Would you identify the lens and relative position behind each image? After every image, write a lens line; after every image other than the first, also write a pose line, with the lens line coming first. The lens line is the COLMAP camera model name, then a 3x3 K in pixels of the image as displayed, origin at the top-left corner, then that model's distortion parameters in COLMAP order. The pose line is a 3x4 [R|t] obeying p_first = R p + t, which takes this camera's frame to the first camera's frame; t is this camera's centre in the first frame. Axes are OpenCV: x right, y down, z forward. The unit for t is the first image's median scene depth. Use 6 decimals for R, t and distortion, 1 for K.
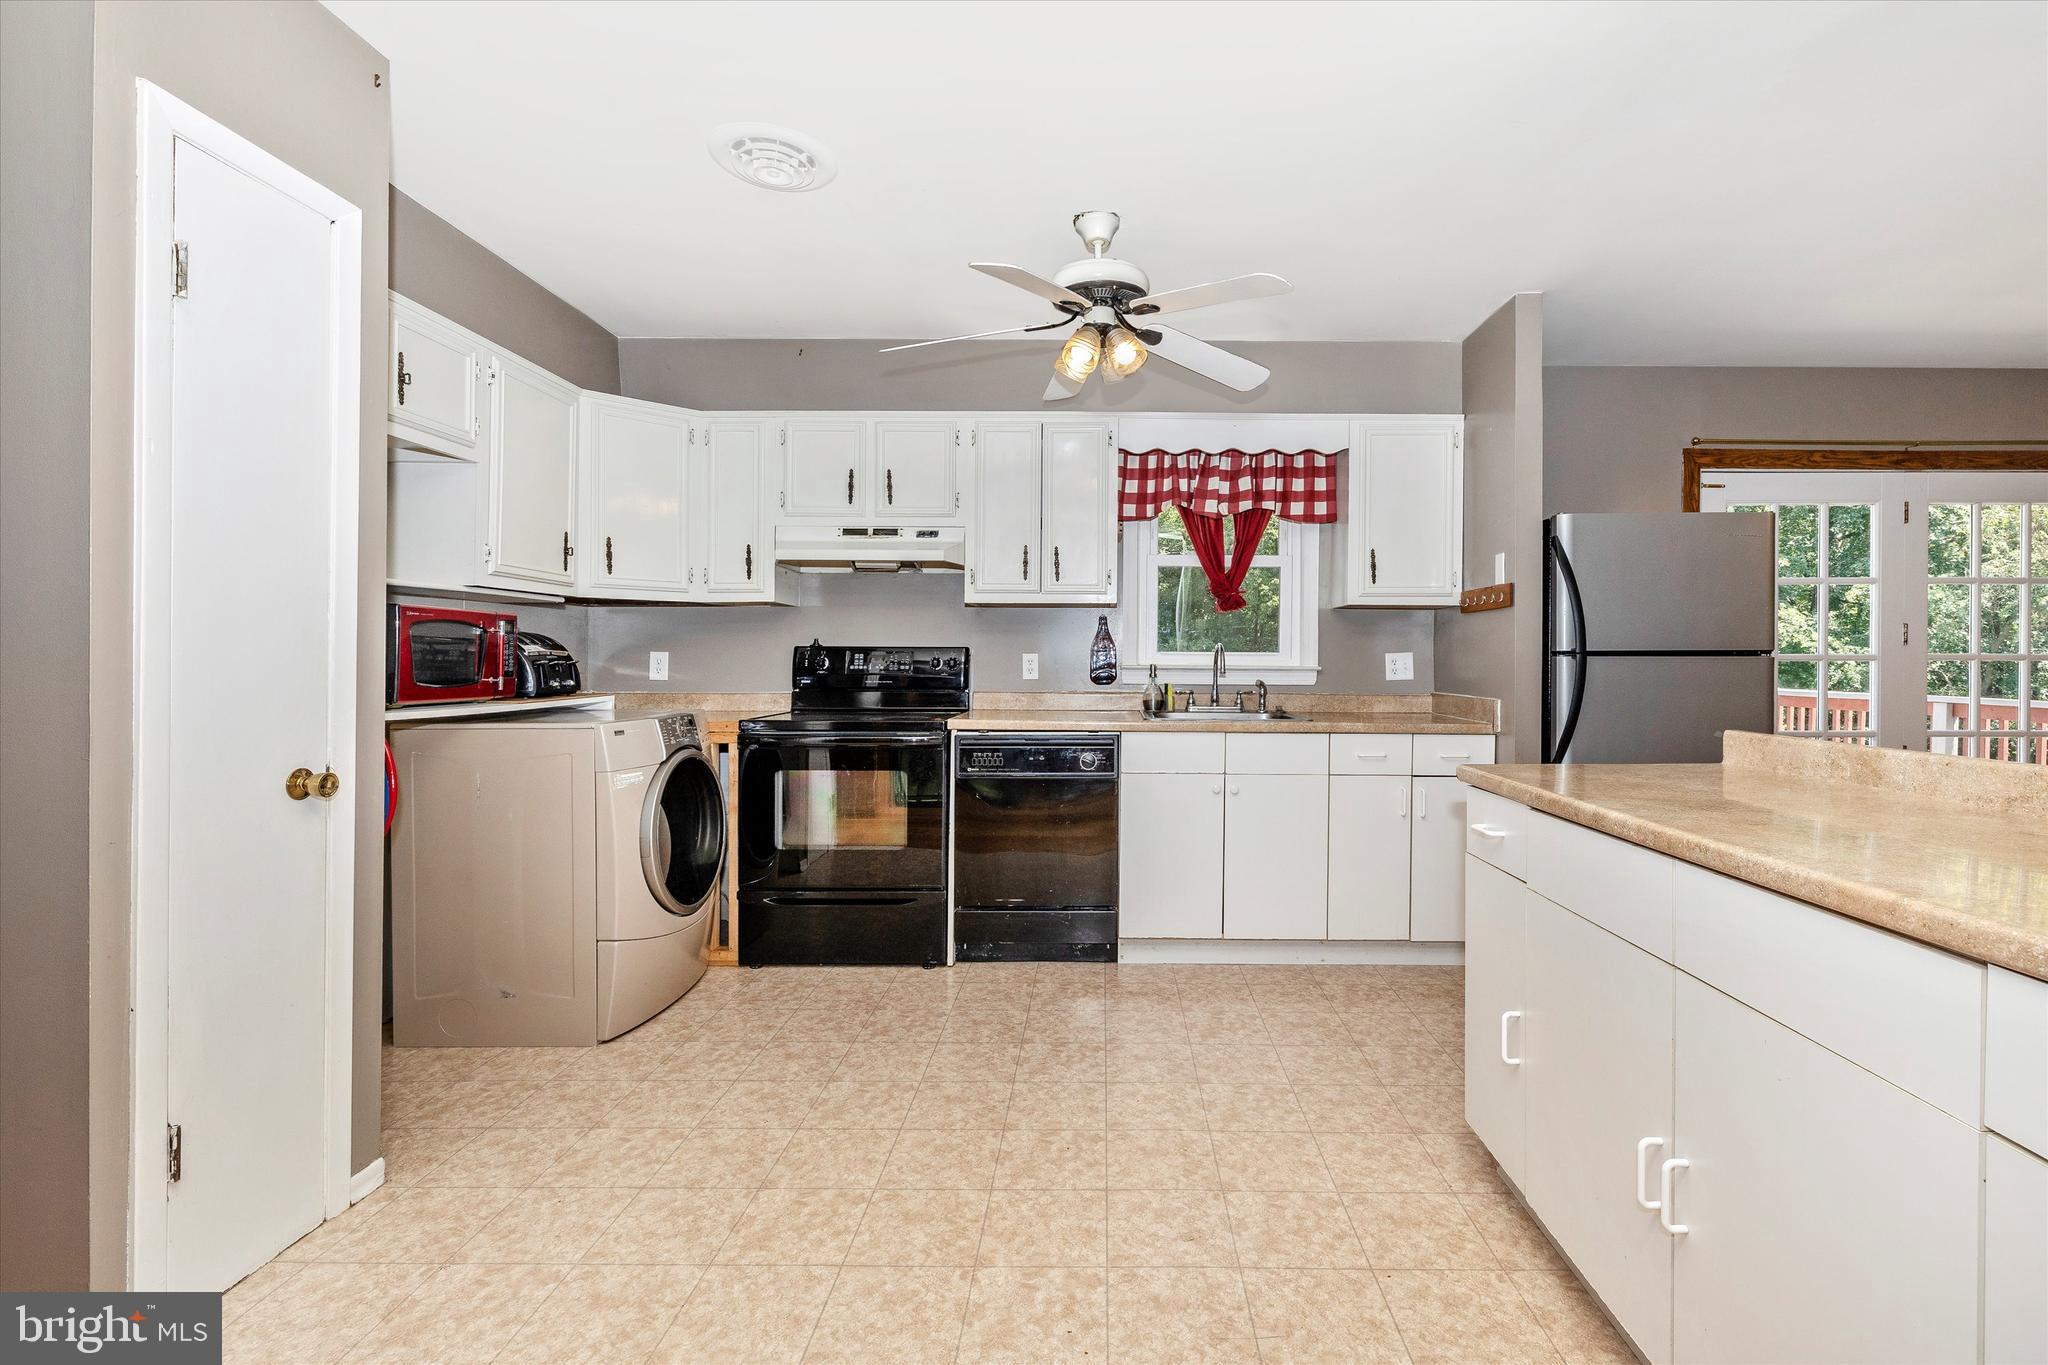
lens RADIAL K [[893.6, 0, 1109.2], [0, 893.6, 659.5], [0, 0, 1]] dist [-0.001841, -0.000104]
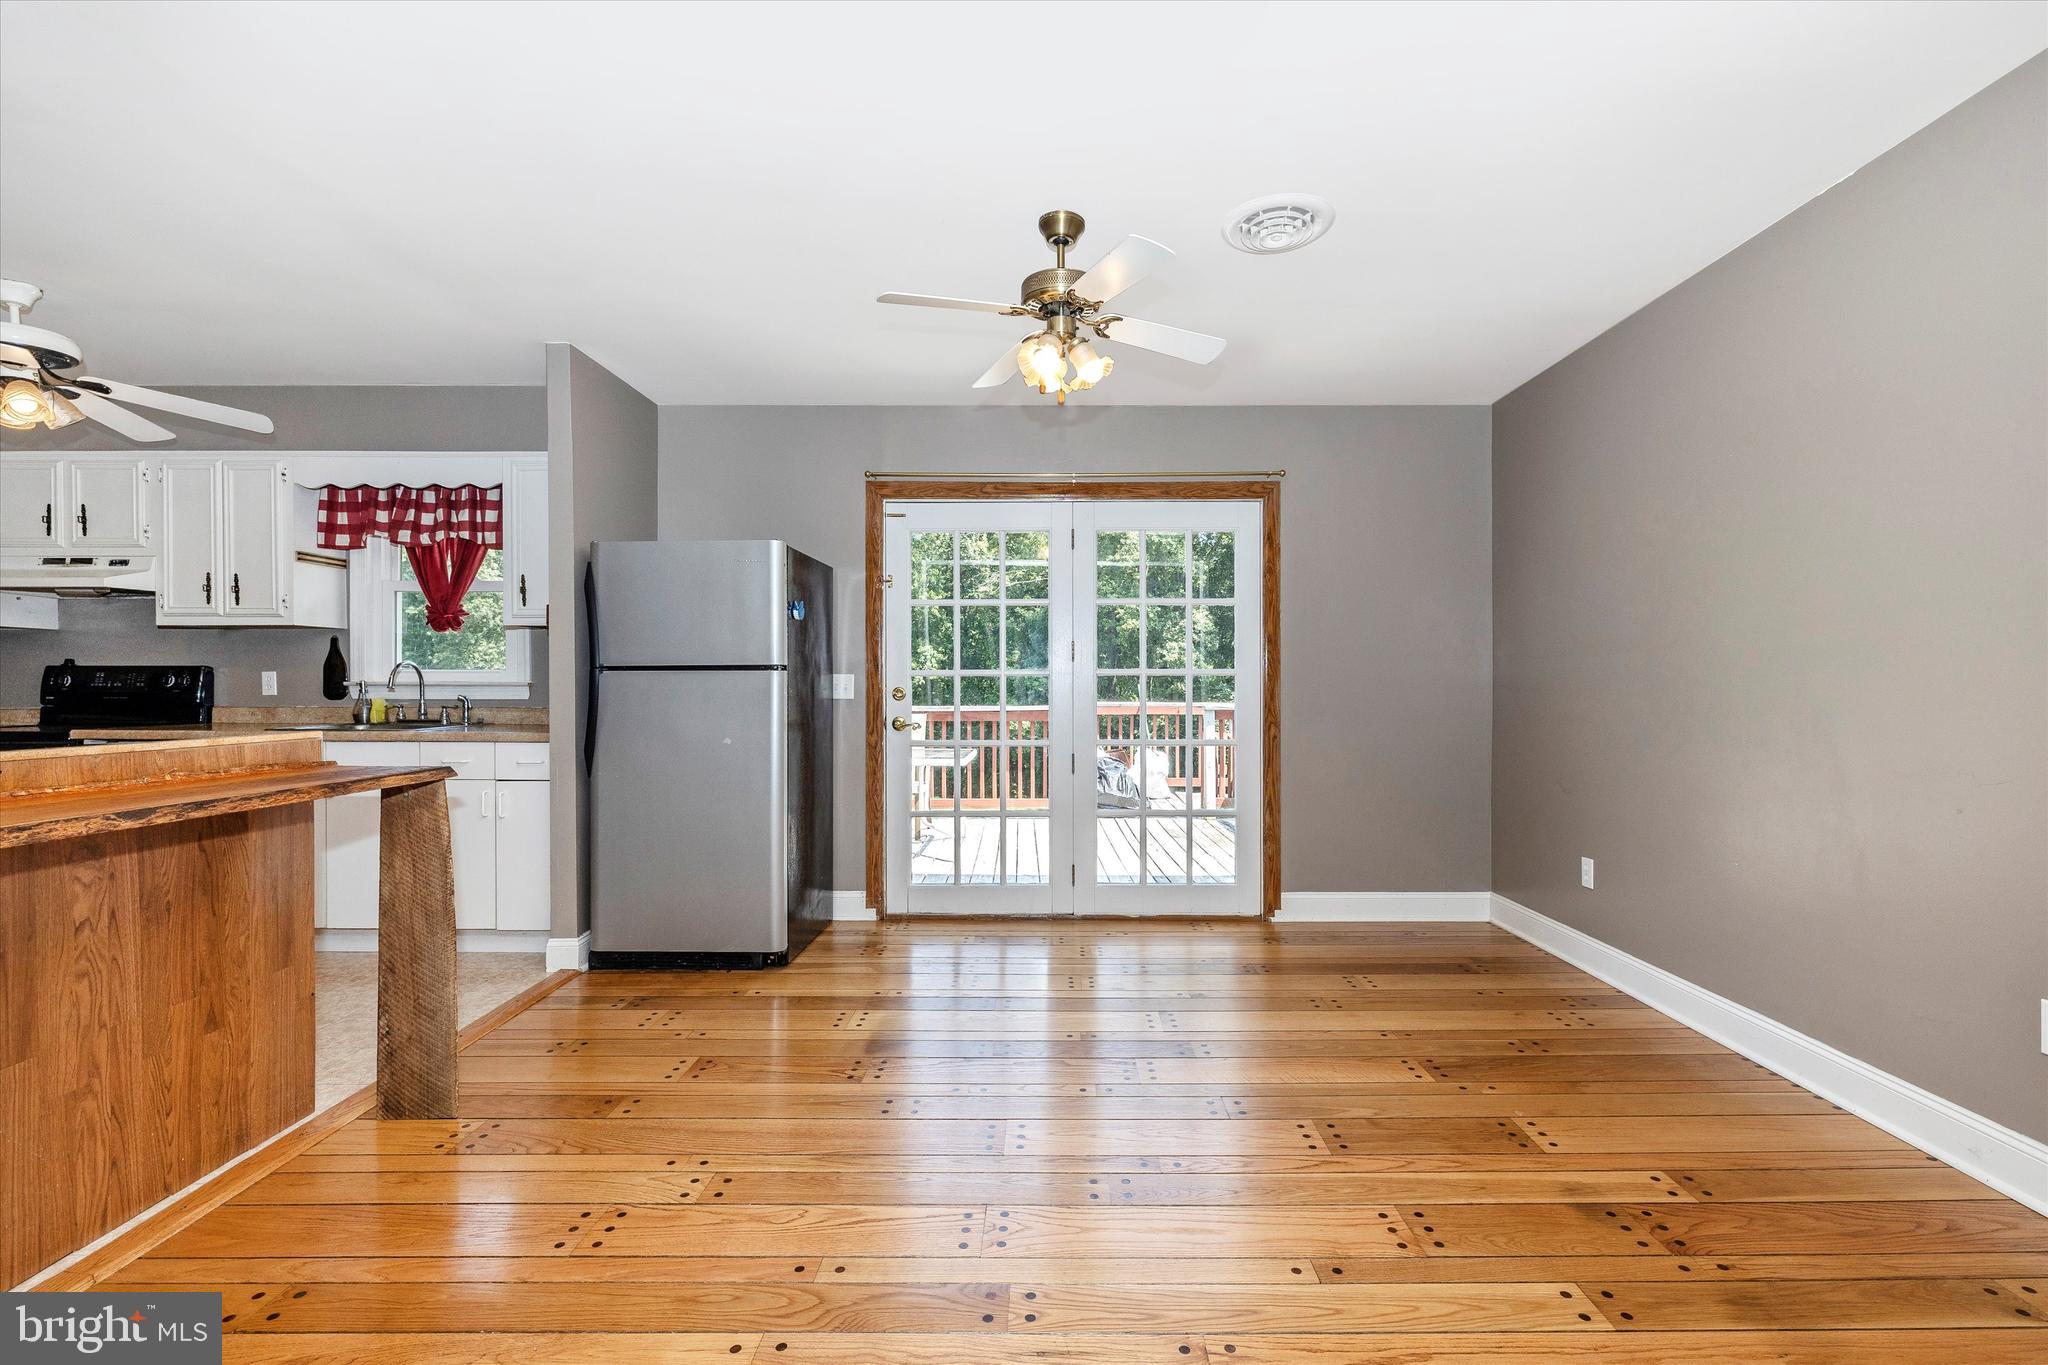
lens RADIAL K [[876.7, 0, 1015.7], [0, 876.7, 678.9], [0, 0, 1]] dist [-0.000407, -0.000034]
pose [[0.999991, -0.004199, 0.000955, 0.892853], [0.004199, 0.999991, -0.000081, 0.006850], [-0.000955, 0.000085, 1.000000, -0.077792]]
